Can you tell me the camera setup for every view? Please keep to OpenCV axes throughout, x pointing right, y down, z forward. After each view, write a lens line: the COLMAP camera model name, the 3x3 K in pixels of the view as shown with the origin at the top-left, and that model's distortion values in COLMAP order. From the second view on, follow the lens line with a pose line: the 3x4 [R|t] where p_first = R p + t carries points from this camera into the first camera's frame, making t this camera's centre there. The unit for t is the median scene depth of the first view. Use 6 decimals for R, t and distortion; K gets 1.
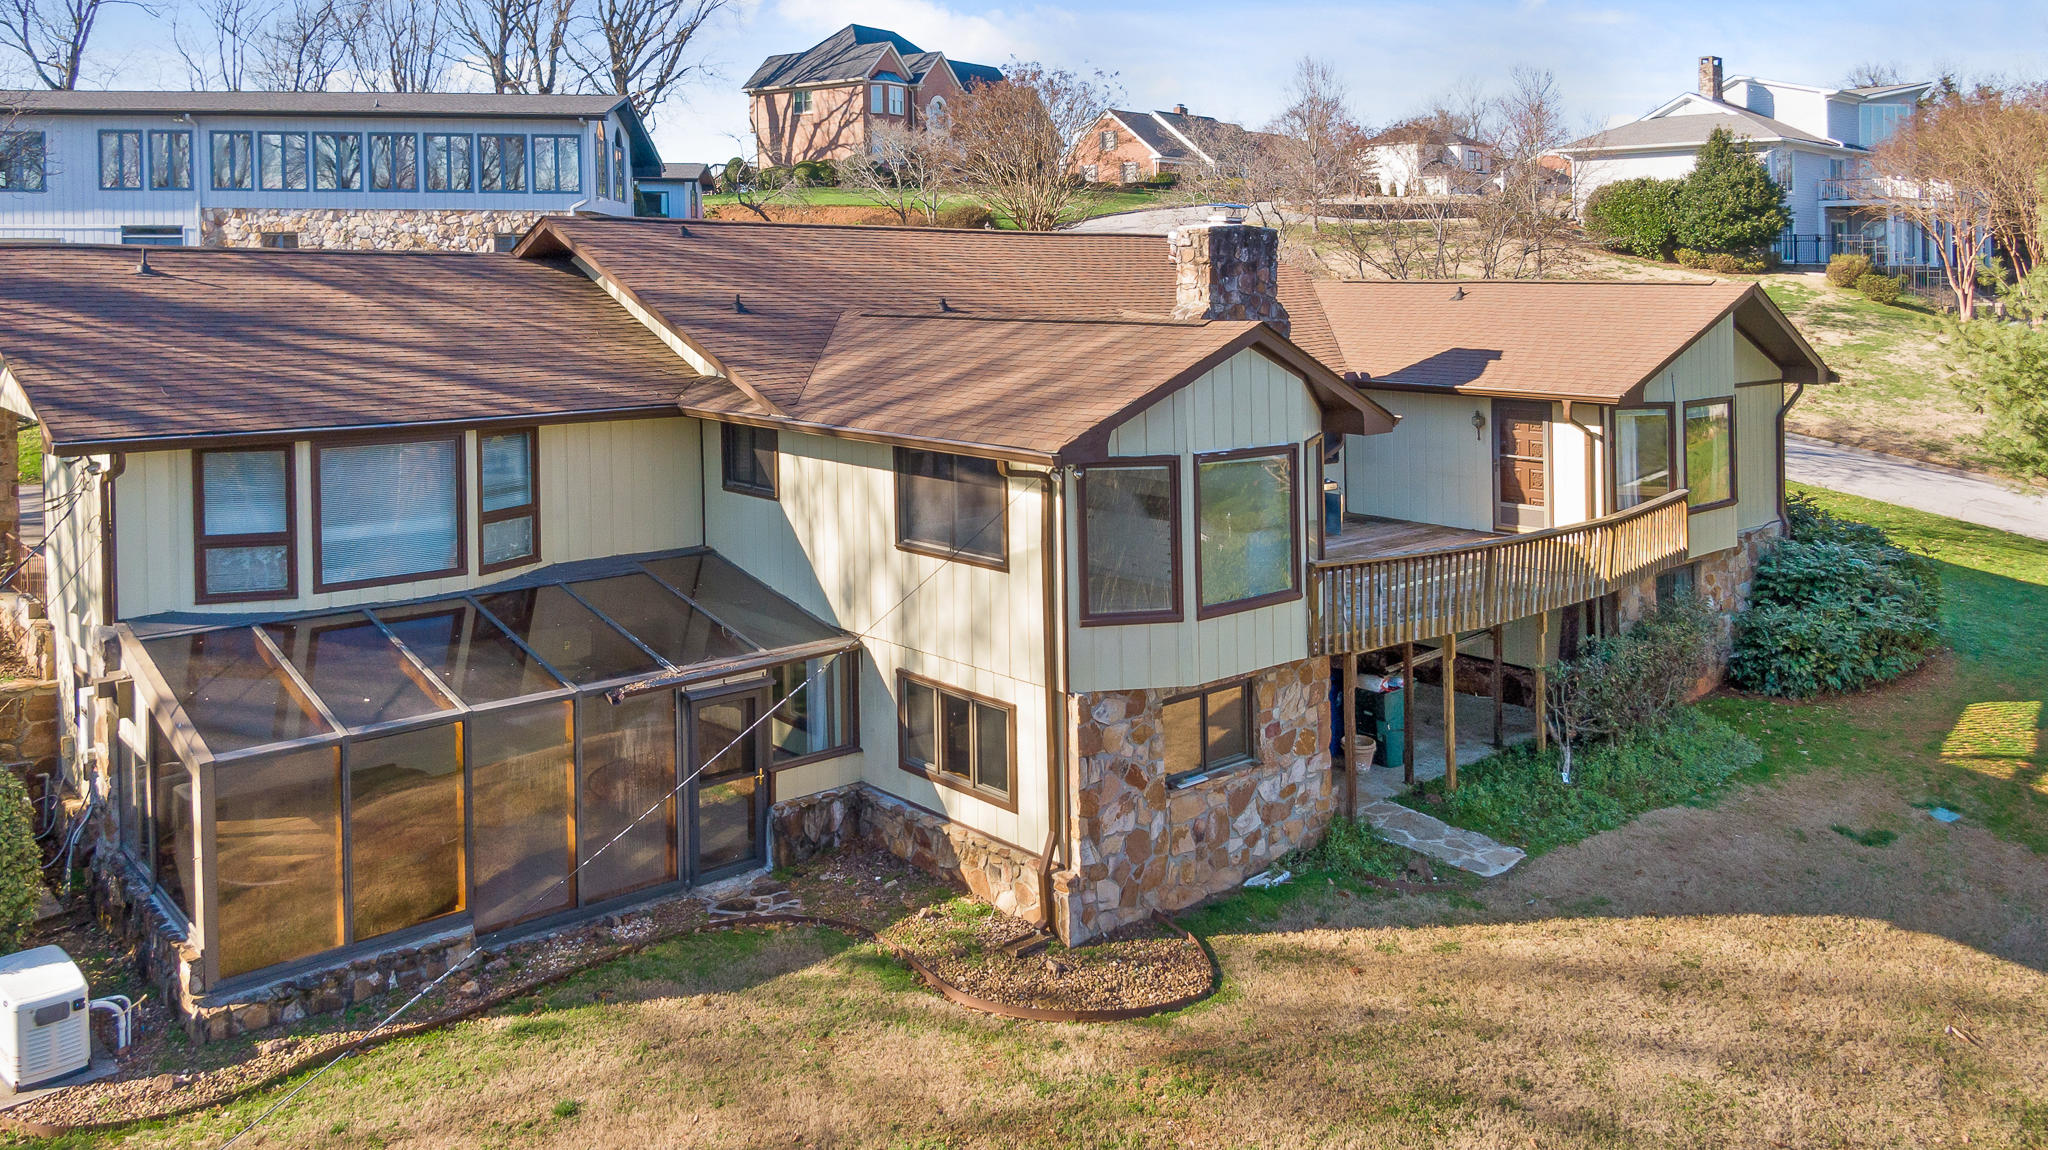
lens RADIAL K [[1570.7, 0, 995.4], [0, 1570.7, 308.1], [0, 0, 1]] dist [0.011072, -0.012633]
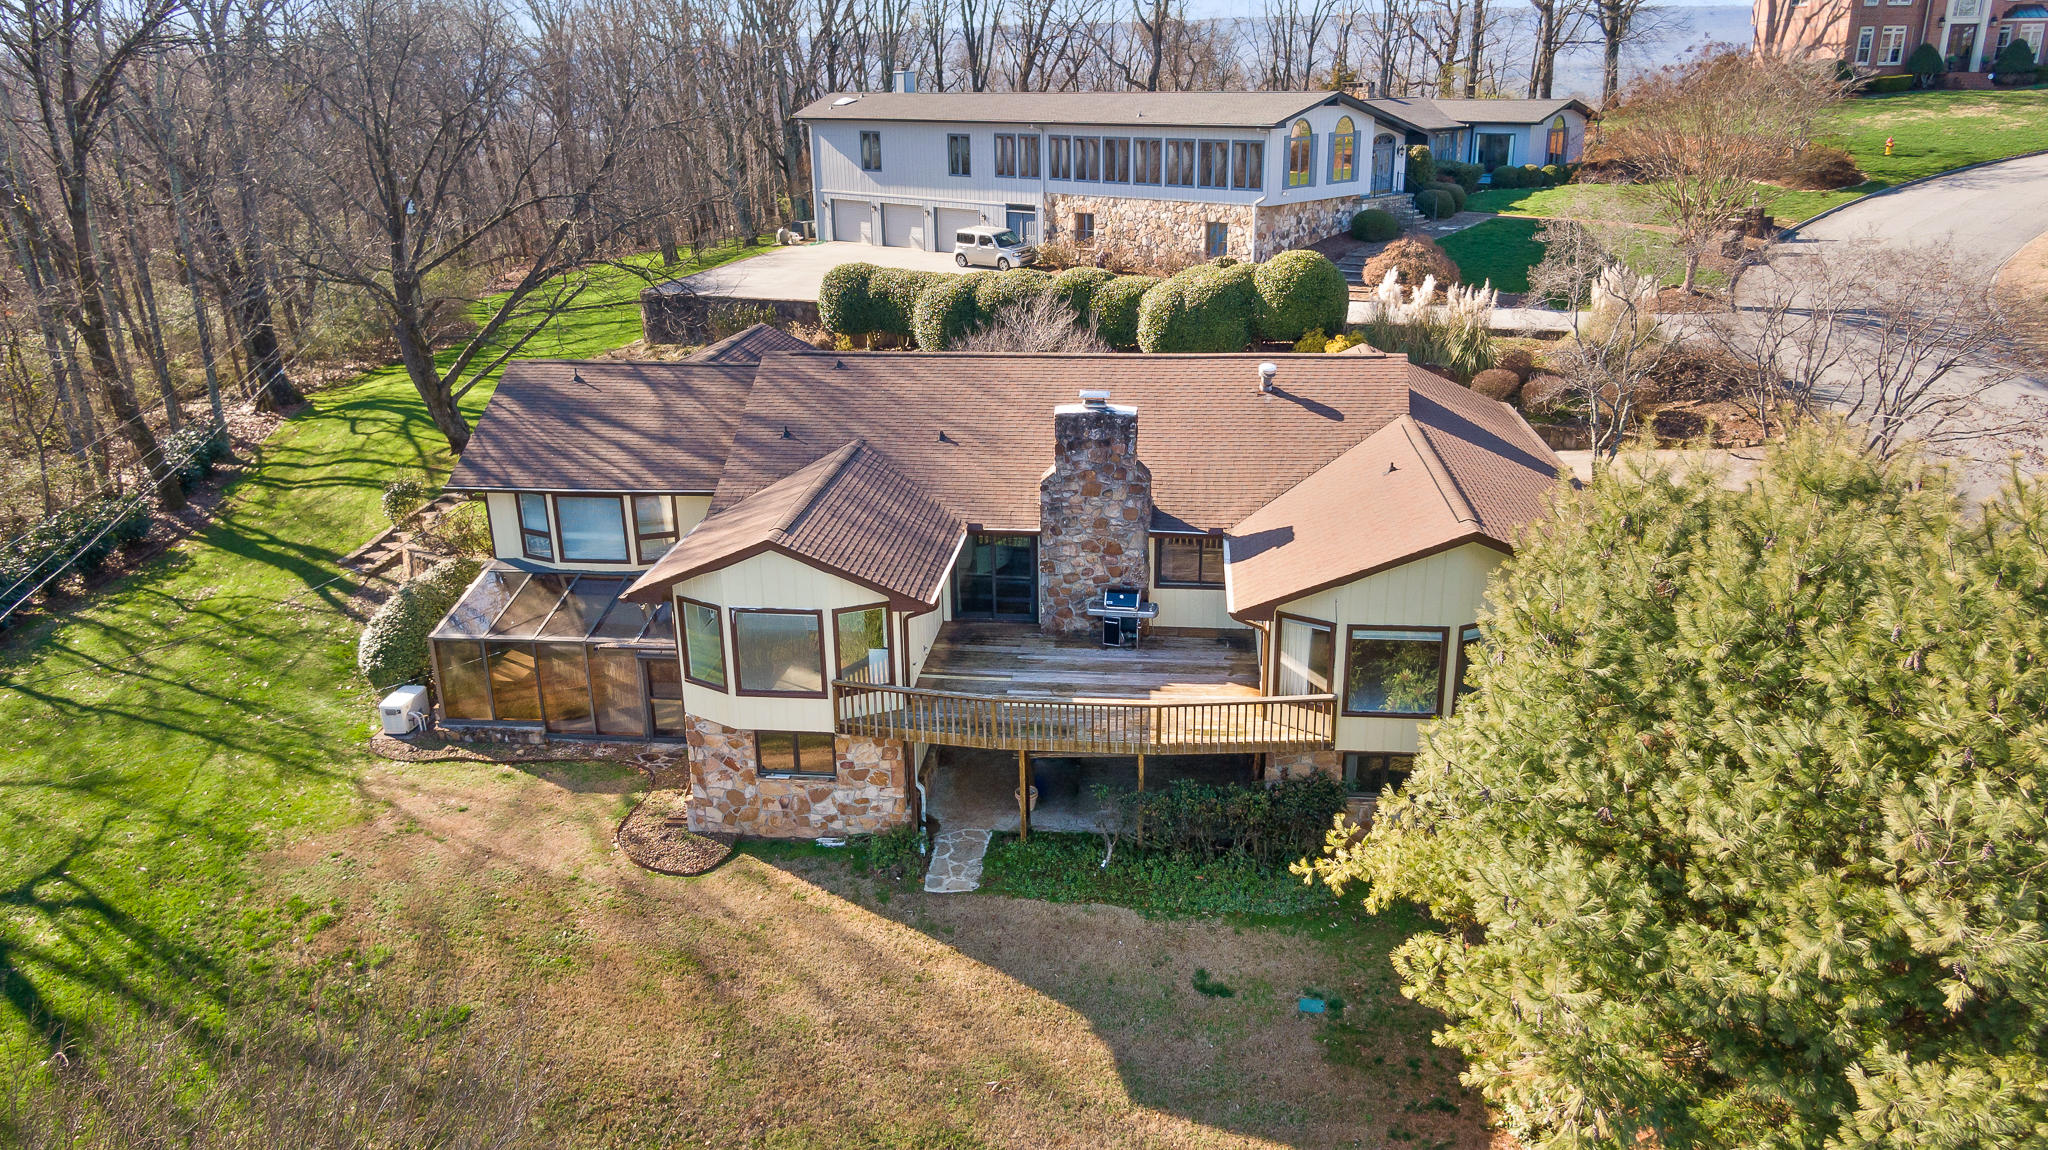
lens RADIAL K [[1477.6, 0, 1024.0], [0, 1477.6, 575.0], [0, 0, 1]] dist [0.021038, -0.025308]
pose [[0.661268, 0.236954, -0.711742, 1.479486], [0.003633, 0.947778, 0.318911, -0.460936], [0.750141, -0.213472, 0.625875, 0.206034]]
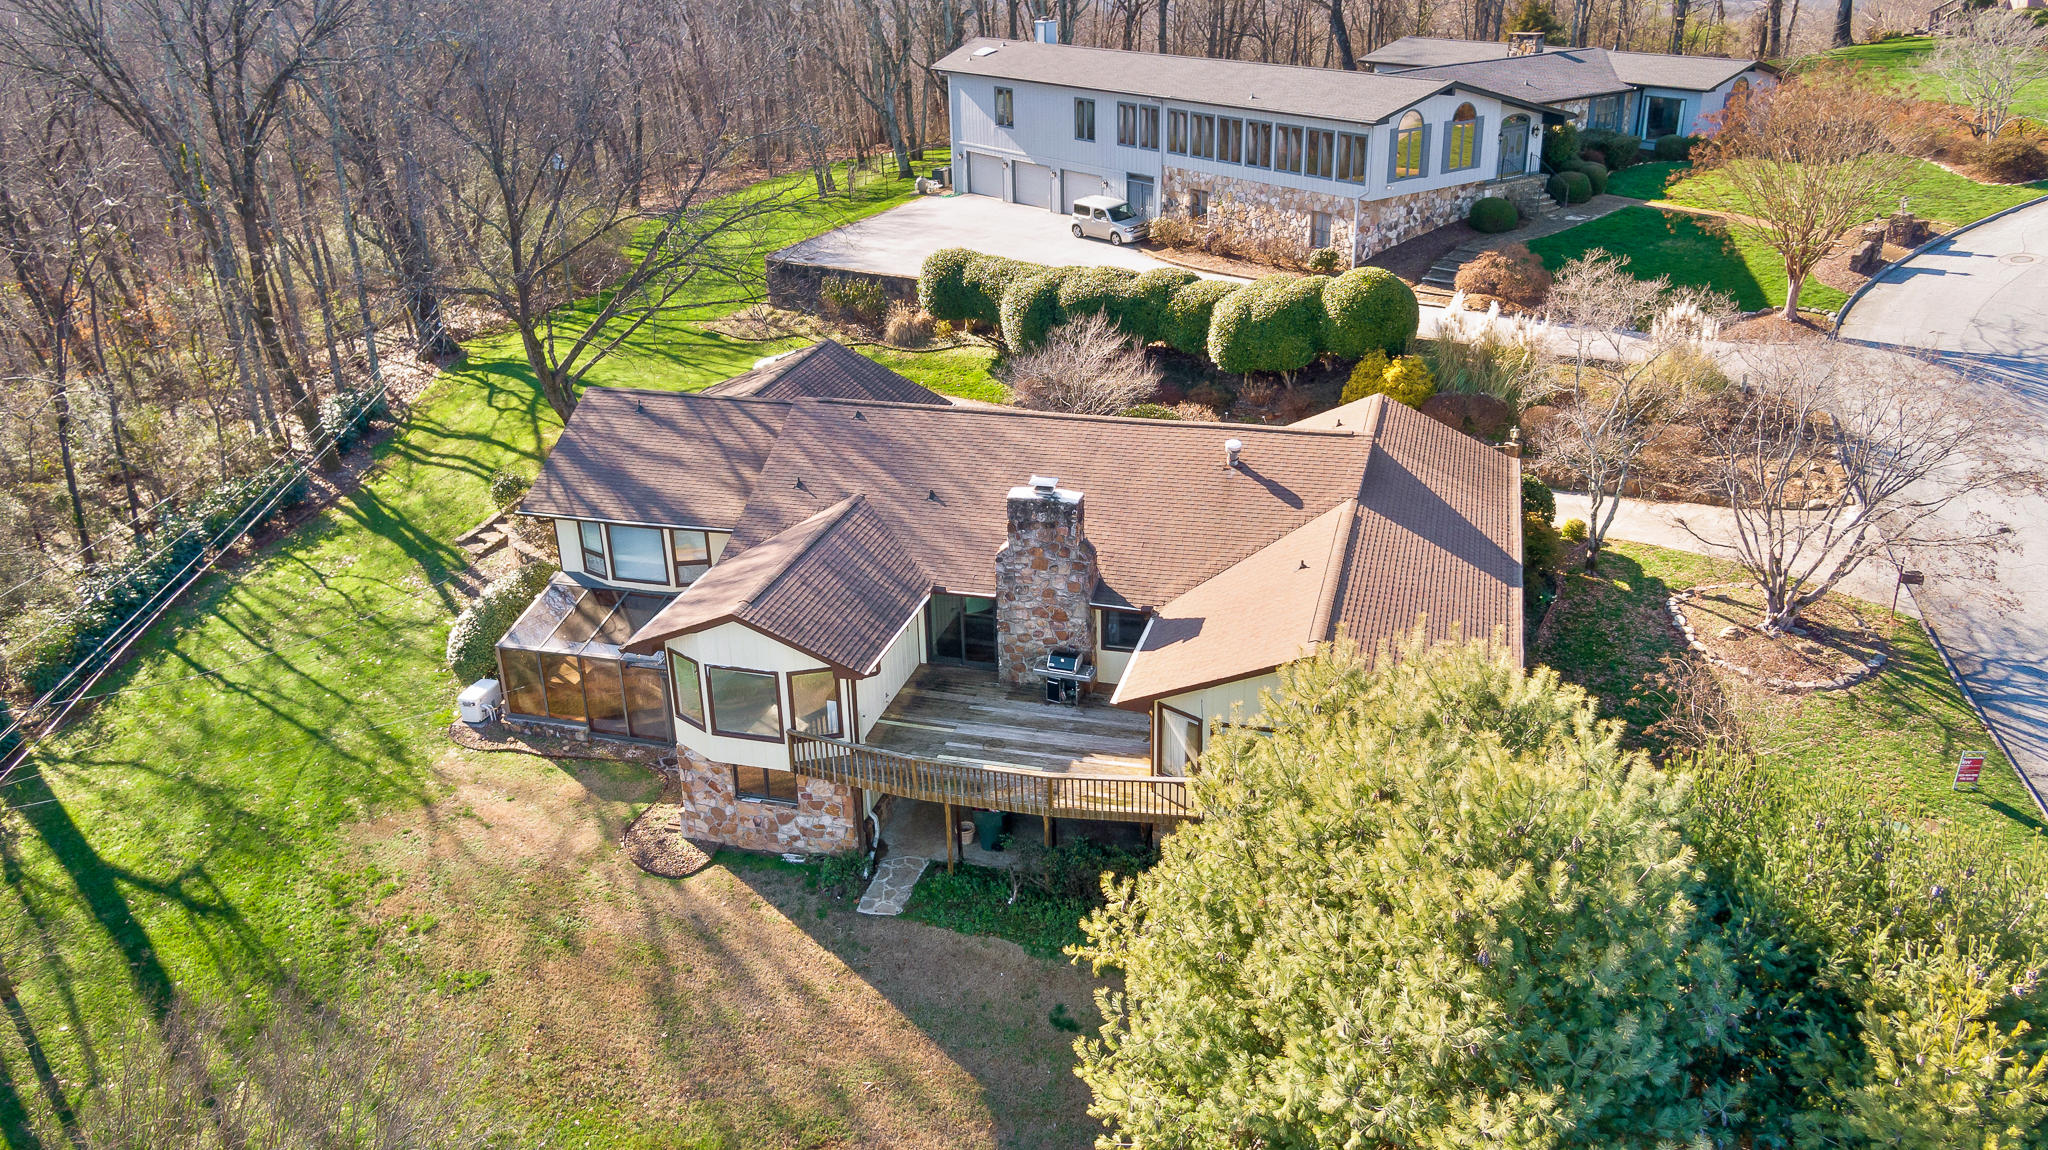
lens RADIAL K [[1628.0, 0, 1024.0], [0, 1628.0, 575.0], [0, 0, 1]] dist [-0.005645, 0.001597]
pose [[0.528119, 0.326011, -0.784096, 1.961515], [0.010854, 0.920701, 0.390119, -0.837640], [0.849101, -0.214540, 0.482701, 0.324873]]
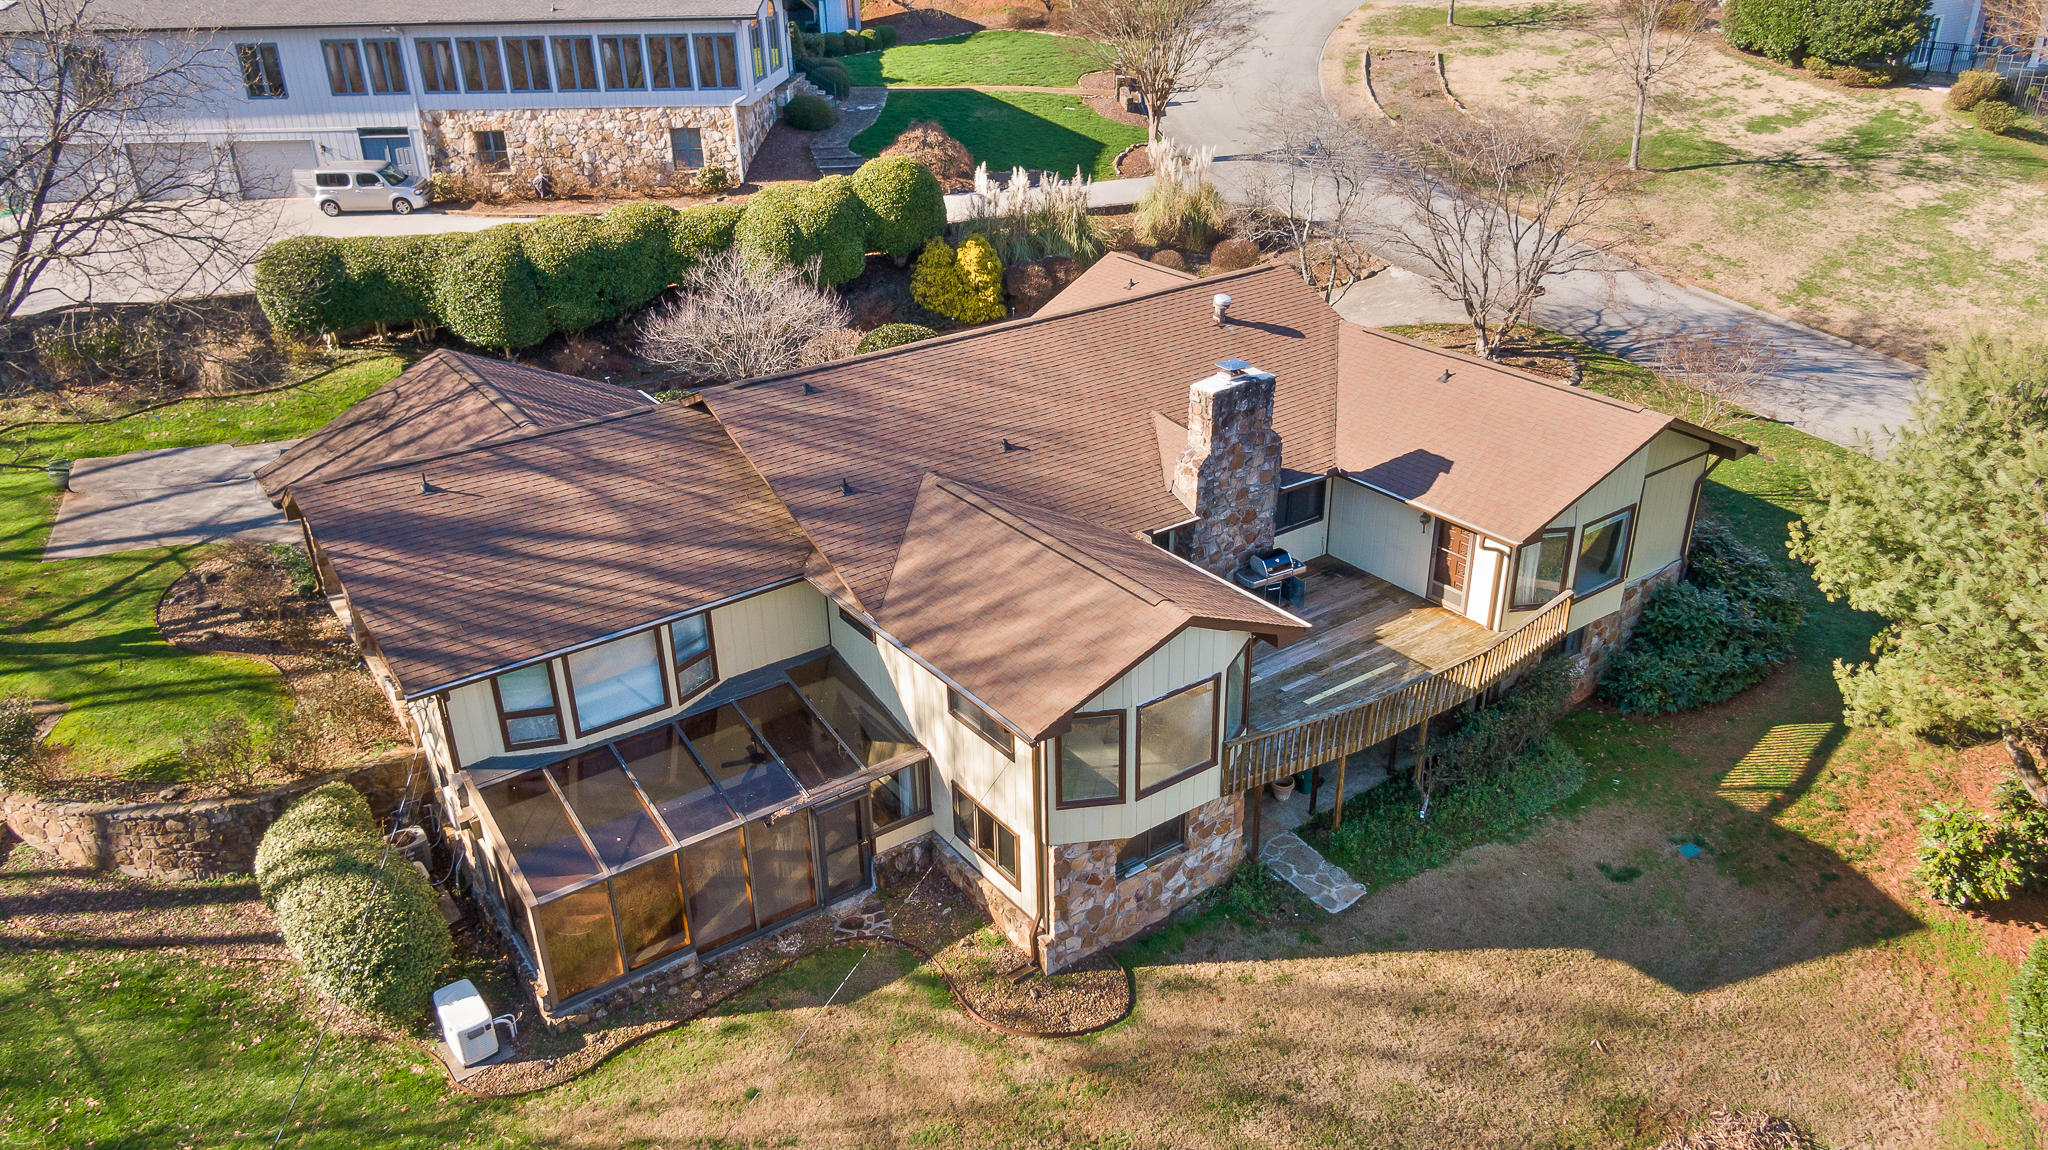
lens RADIAL K [[1477.6, 0, 1024.0], [0, 1477.6, 575.0], [0, 0, 1]] dist [0.021038, -0.025308]
pose [[0.994549, 0.033850, -0.098625, 0.152937], [0.011443, 0.904699, 0.425898, -0.602584], [0.103642, -0.424705, 0.899380, -0.213637]]
